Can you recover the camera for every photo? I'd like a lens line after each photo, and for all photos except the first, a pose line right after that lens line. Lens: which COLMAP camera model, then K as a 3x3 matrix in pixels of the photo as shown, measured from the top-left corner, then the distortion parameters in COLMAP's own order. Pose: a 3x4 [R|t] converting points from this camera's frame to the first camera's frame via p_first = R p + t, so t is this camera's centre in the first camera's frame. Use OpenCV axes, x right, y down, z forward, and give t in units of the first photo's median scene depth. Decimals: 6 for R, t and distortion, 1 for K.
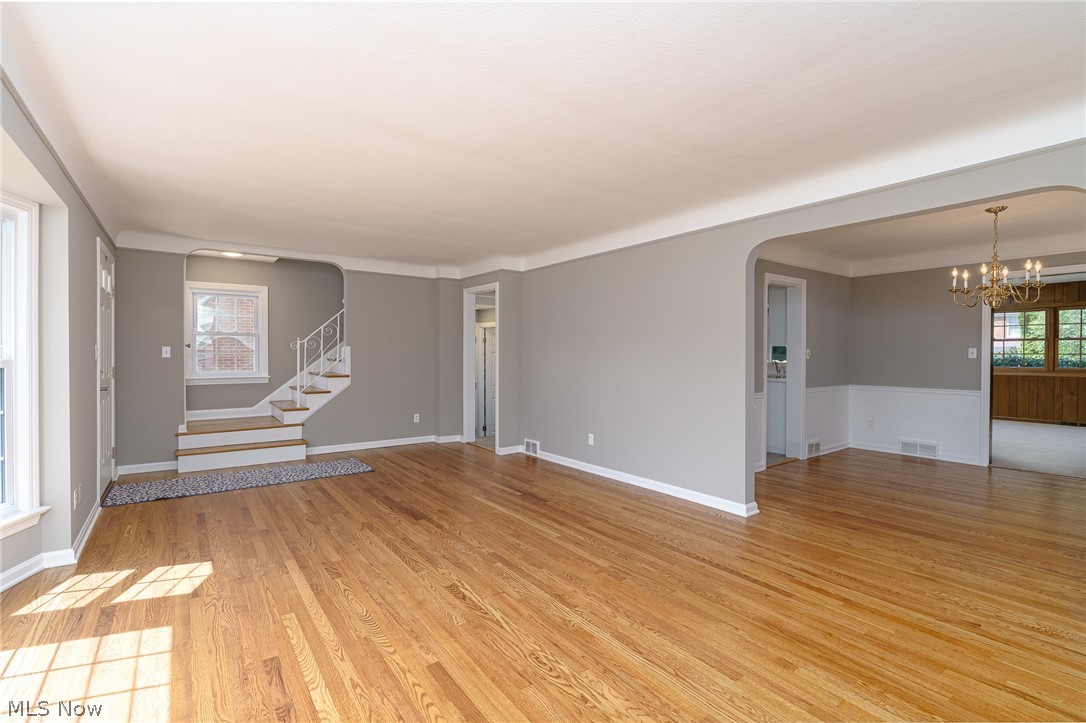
lens RADIAL K [[496.5, 0, 542.4], [0, 496.5, 357.8], [0, 0, 1]] dist [-0.000056, 0.000249]
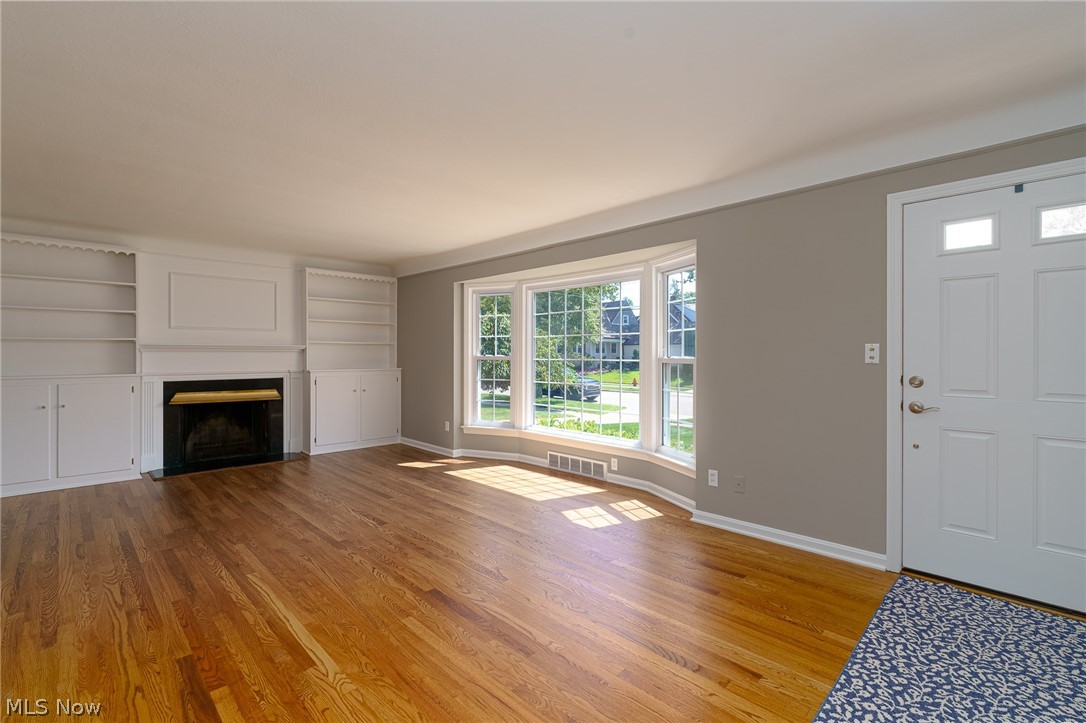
lens RADIAL K [[496.5, 0, 544.0], [0, 496.5, 357.6], [0, 0, 1]] dist [-0.000056, 0.000249]
pose [[-0.990030, -0.001211, -0.140854, -0.408401], [-0.003721, 0.999839, 0.017554, -0.023155], [0.140810, 0.017903, -0.989875, 2.287819]]
